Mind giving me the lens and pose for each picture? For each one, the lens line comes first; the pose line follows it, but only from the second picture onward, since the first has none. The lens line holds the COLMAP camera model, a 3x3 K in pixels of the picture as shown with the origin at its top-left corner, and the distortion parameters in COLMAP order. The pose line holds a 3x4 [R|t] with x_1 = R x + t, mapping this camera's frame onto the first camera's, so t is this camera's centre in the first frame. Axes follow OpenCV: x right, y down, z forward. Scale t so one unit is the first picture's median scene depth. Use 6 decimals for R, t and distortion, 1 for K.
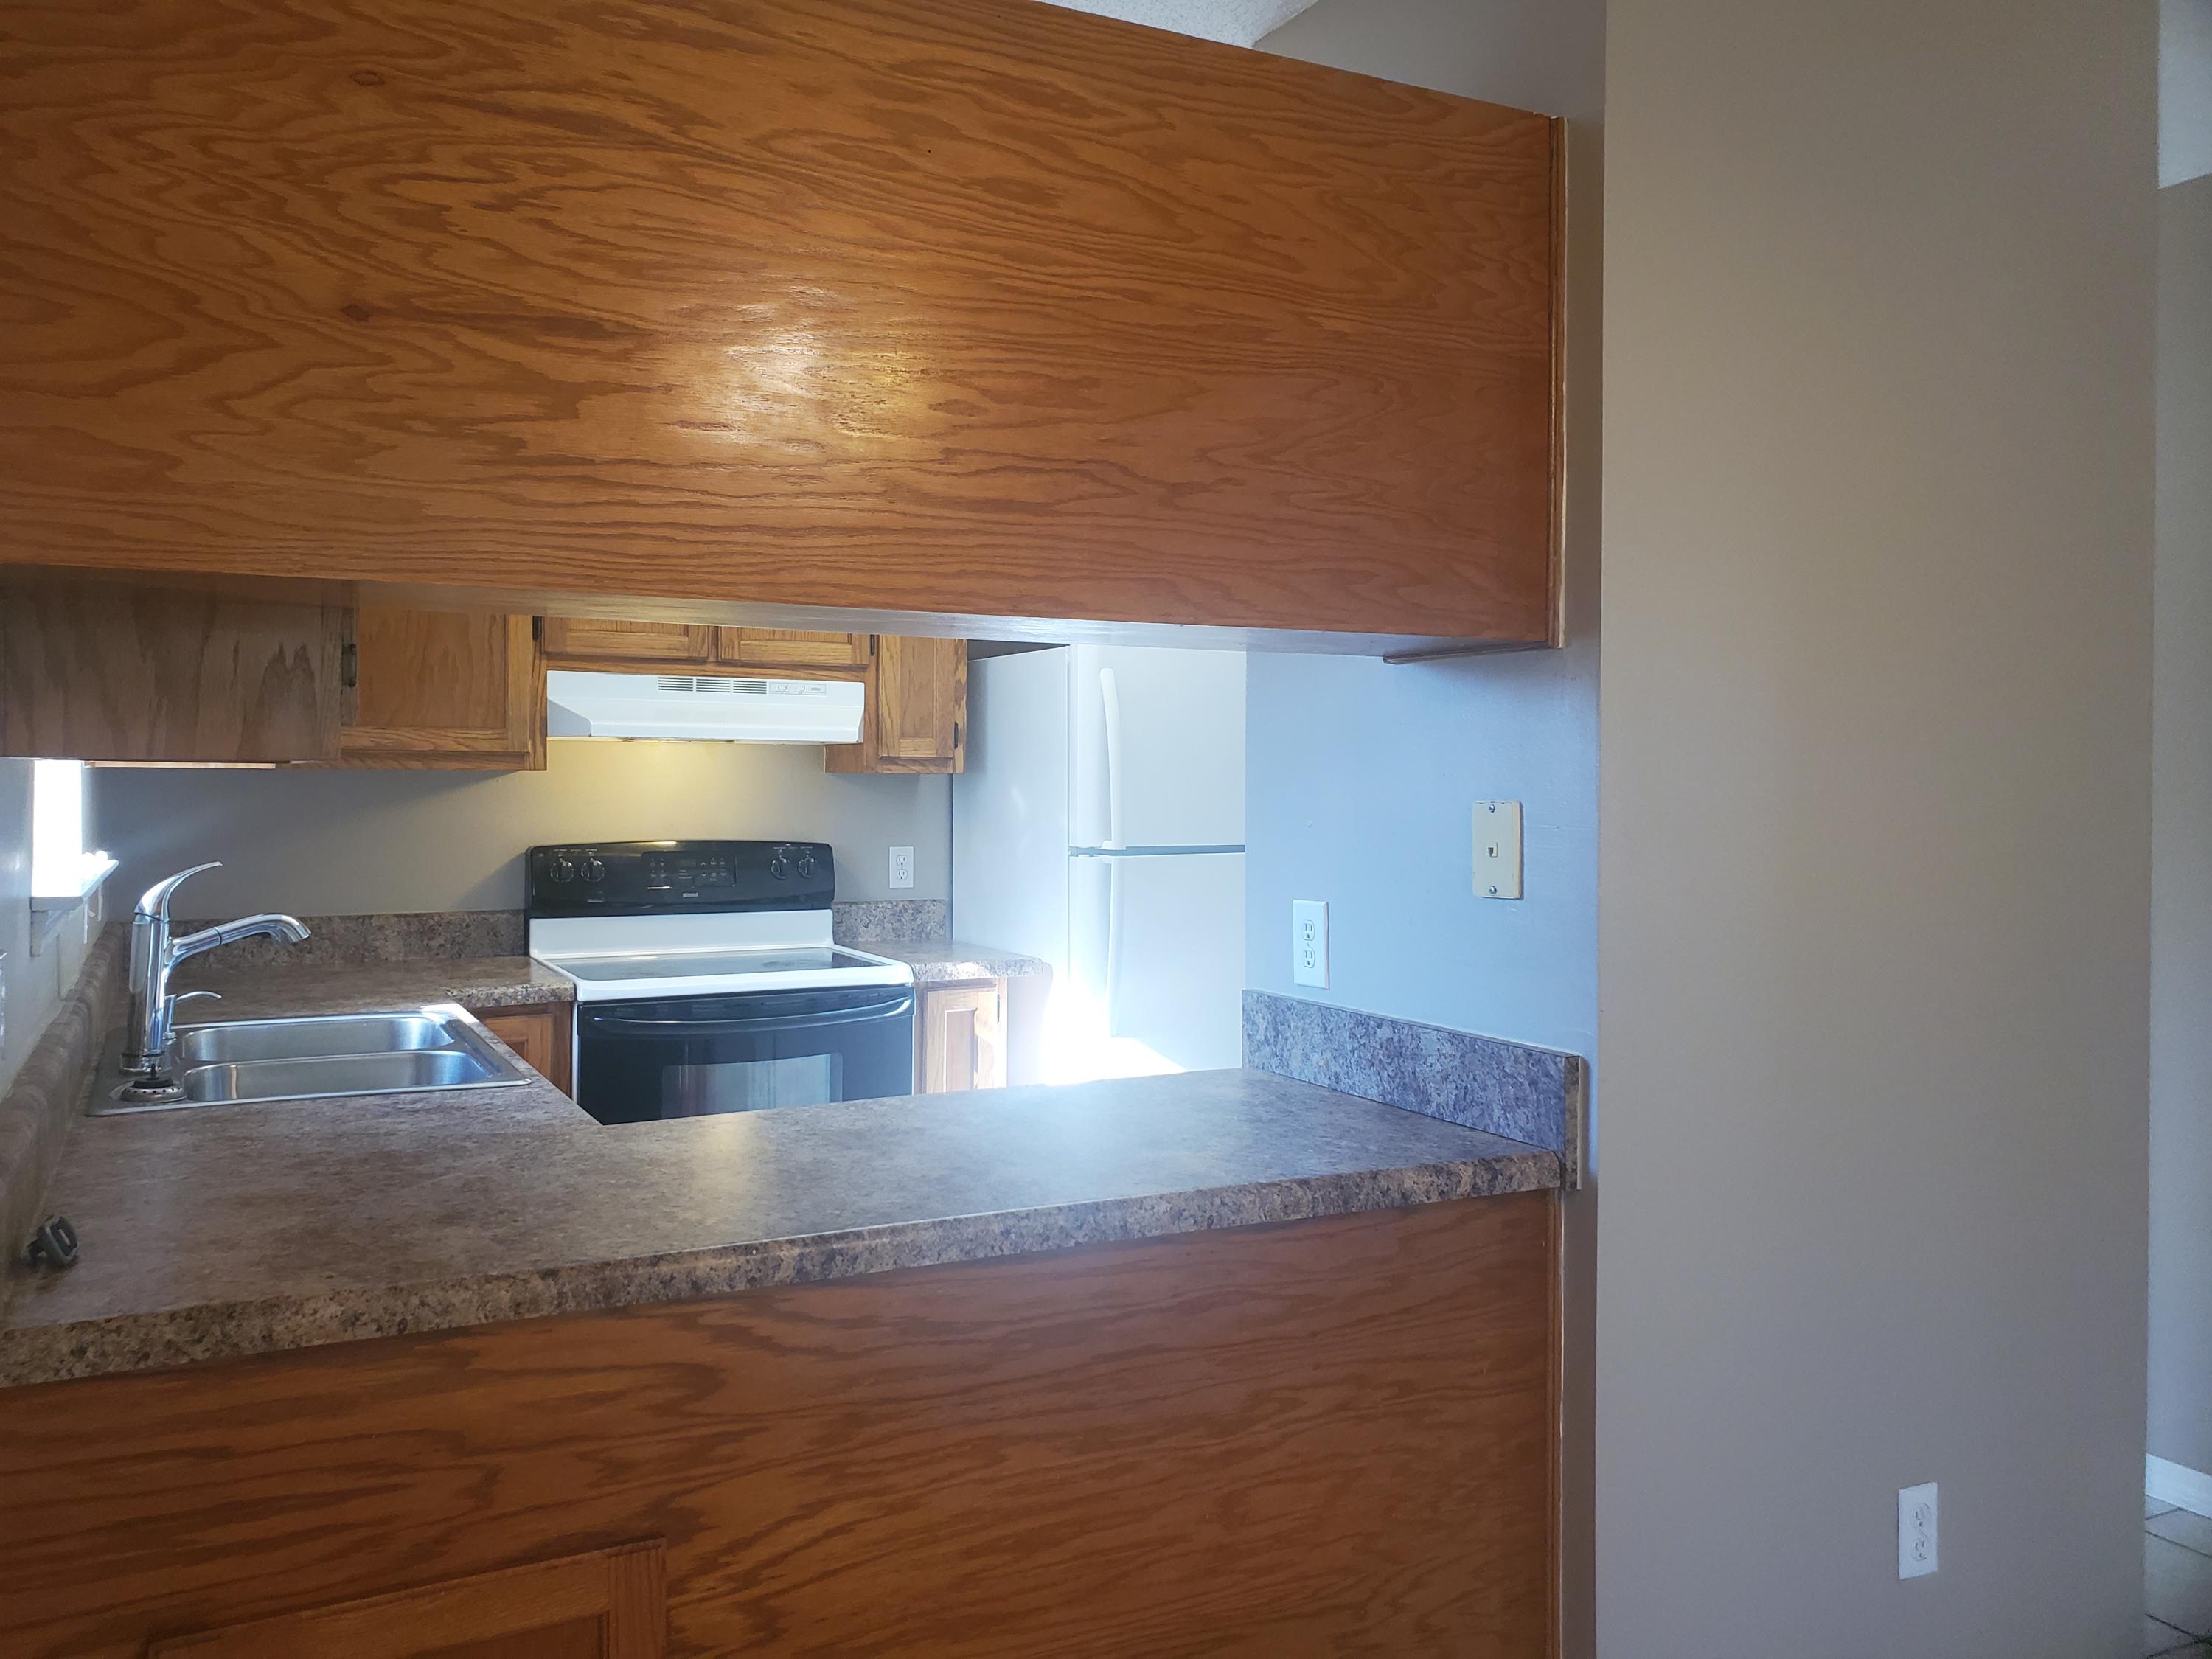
lens RADIAL K [[1711.6, 0, 1105.3], [0, 1711.6, 817.1], [0, 0, 1]] dist [-0.000117, 0.006143]
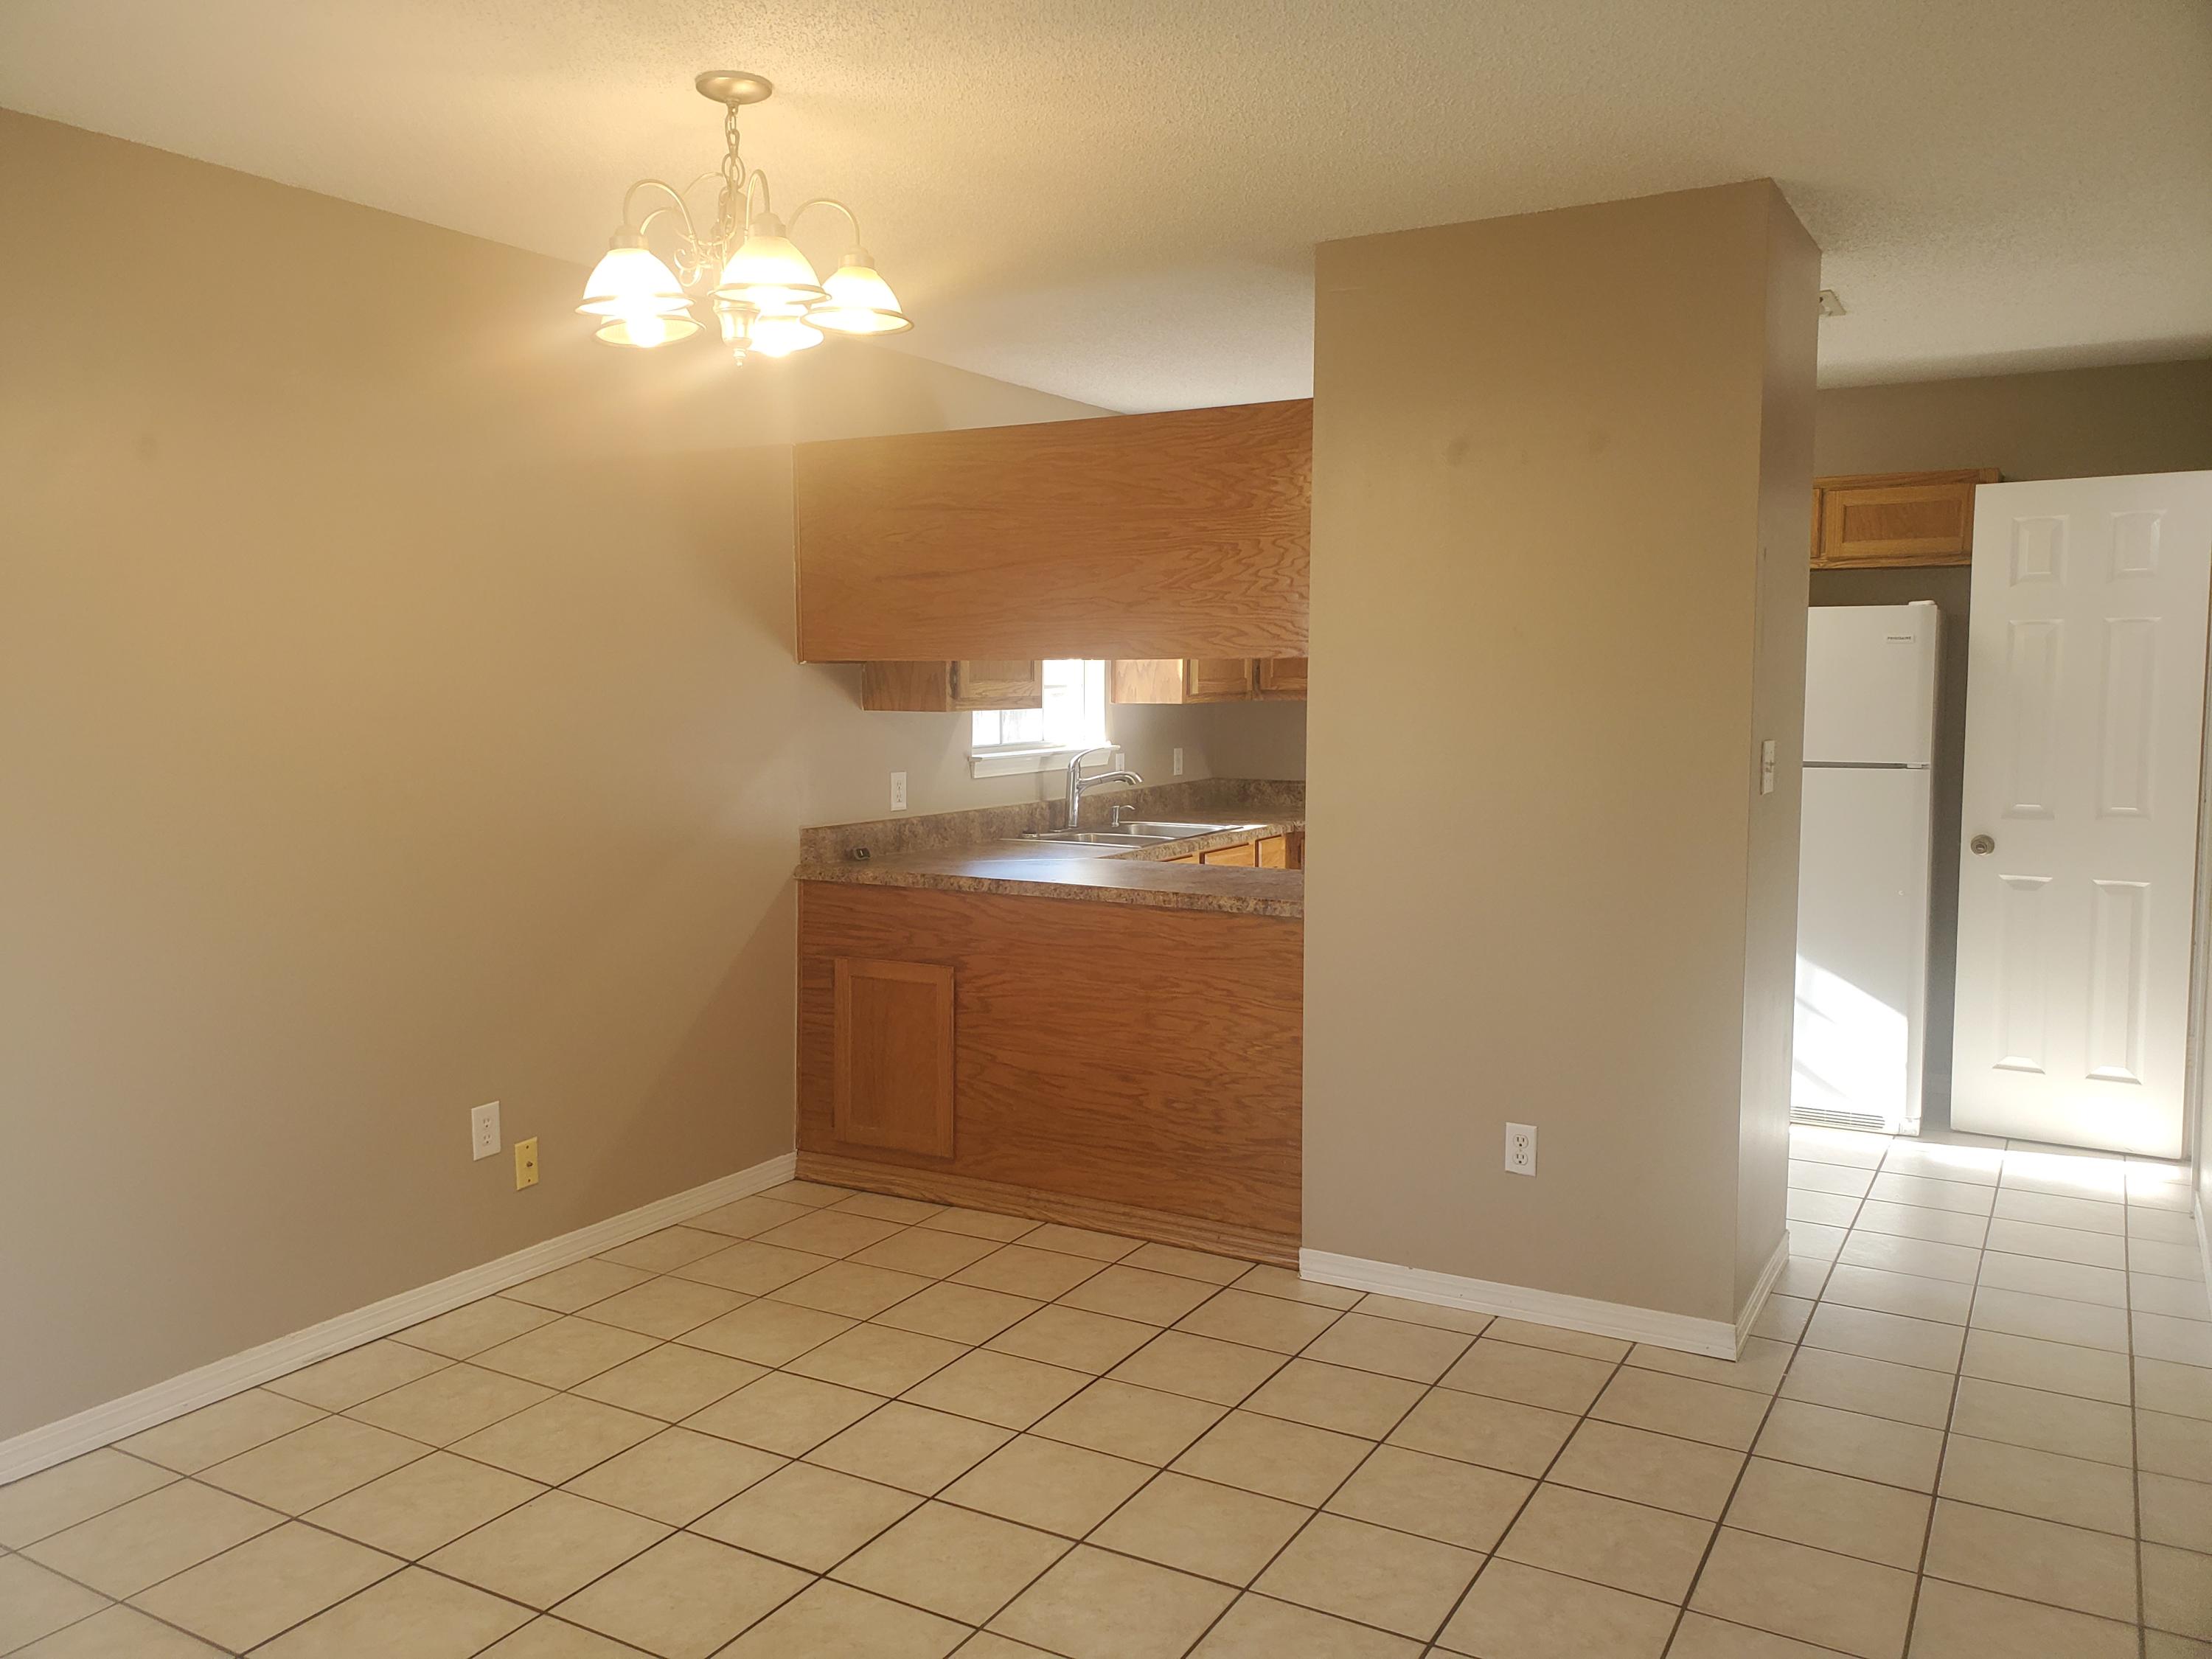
lens RADIAL K [[1711.6, 0, 1104.5], [0, 1711.6, 830.9], [0, 0, 1]] dist [-0.000117, 0.006143]
pose [[0.565064, 0.080037, -0.821156, 2.165527], [-0.005791, 0.995644, 0.093059, -0.100751], [0.825027, -0.047829, 0.563066, -0.450955]]
